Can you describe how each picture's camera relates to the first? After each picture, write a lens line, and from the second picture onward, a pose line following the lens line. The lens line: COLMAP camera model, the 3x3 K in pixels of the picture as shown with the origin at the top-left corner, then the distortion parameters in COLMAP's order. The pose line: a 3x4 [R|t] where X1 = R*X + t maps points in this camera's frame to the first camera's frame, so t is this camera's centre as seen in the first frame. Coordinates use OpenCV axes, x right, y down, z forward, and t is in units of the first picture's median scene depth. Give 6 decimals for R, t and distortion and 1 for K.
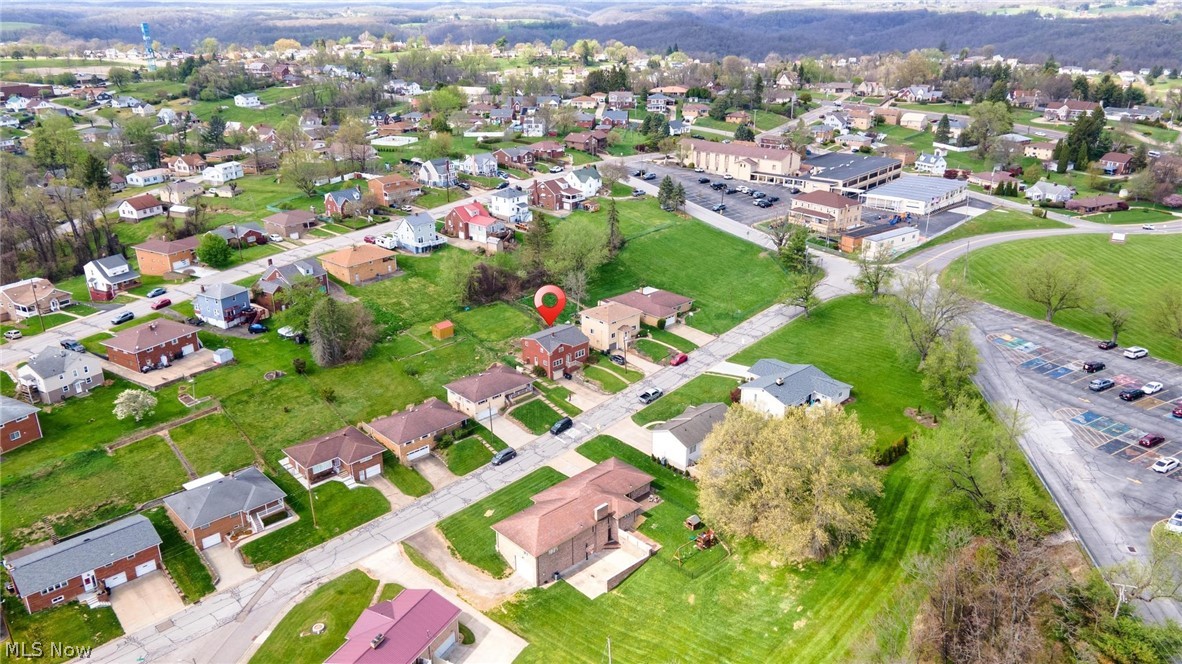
lens RADIAL K [[859.3, 0, 588.3], [0, 859.3, 328.2], [0, 0, 1]] dist [0.029935, 0.029034]
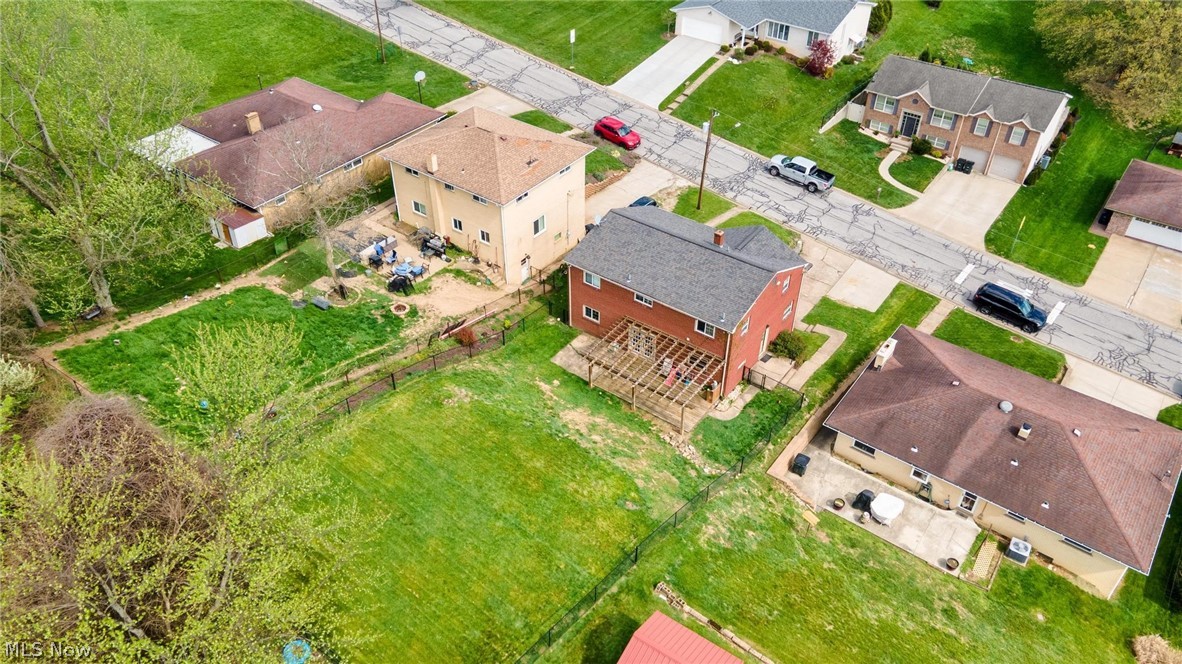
lens RADIAL K [[859.3, 0, 588.3], [0, 859.3, 328.2], [0, 0, 1]] dist [0.029935, 0.029034]
pose [[-0.174952, -0.610599, 0.772373, -0.264764], [0.357128, 0.691693, 0.627711, -0.161263], [-0.917525, 0.385655, 0.097049, 1.025010]]
